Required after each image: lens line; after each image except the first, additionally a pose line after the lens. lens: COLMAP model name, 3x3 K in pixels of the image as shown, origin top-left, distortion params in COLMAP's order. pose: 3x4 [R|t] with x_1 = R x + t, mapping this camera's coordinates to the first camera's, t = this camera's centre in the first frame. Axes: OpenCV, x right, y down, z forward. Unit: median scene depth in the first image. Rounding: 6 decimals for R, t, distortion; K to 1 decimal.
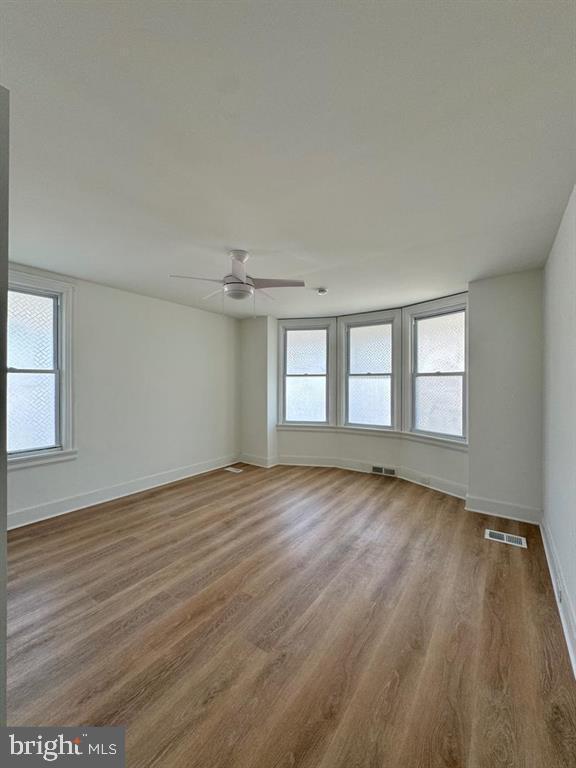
lens RADIAL K [[305.2, 0, 288.0], [0, 305.2, 384.0], [0, 0, 1]] dist [-0.002345, -0.000176]
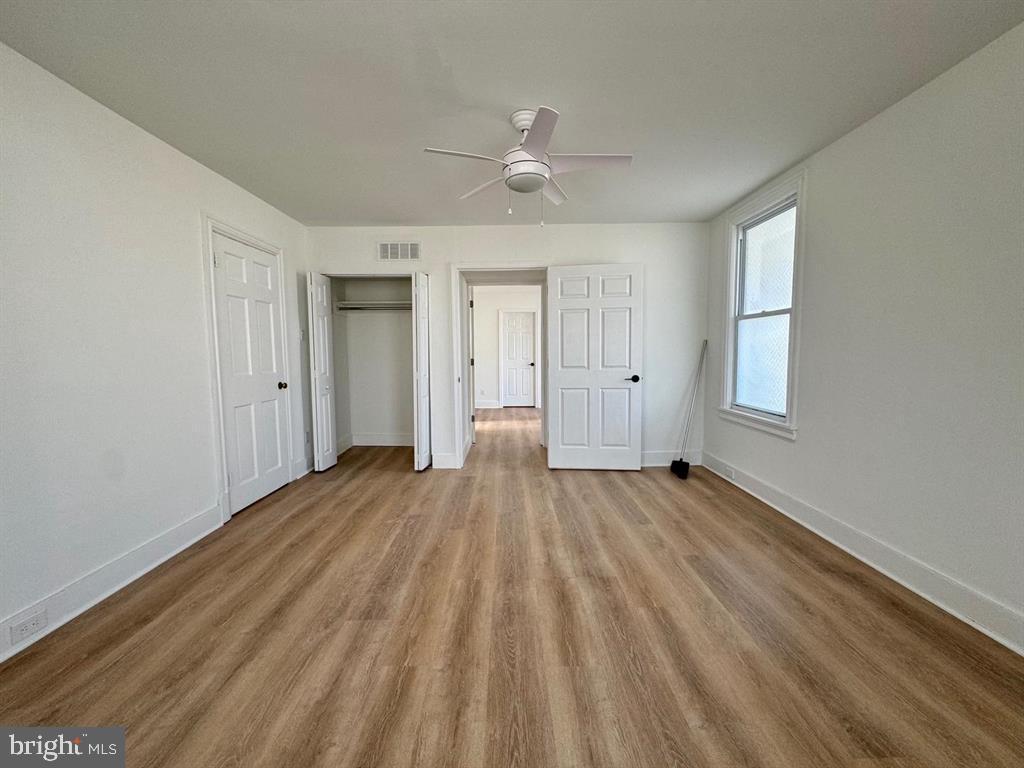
lens RADIAL K [[406.9, 0, 512.0], [0, 406.9, 384.0], [0, 0, 1]] dist [-0.002345, -0.000176]
pose [[-0.808640, 0.052304, -0.585974, 0.382469], [0.002935, 0.996386, 0.084887, 0.056975], [0.588297, 0.066923, -0.805871, 1.668059]]
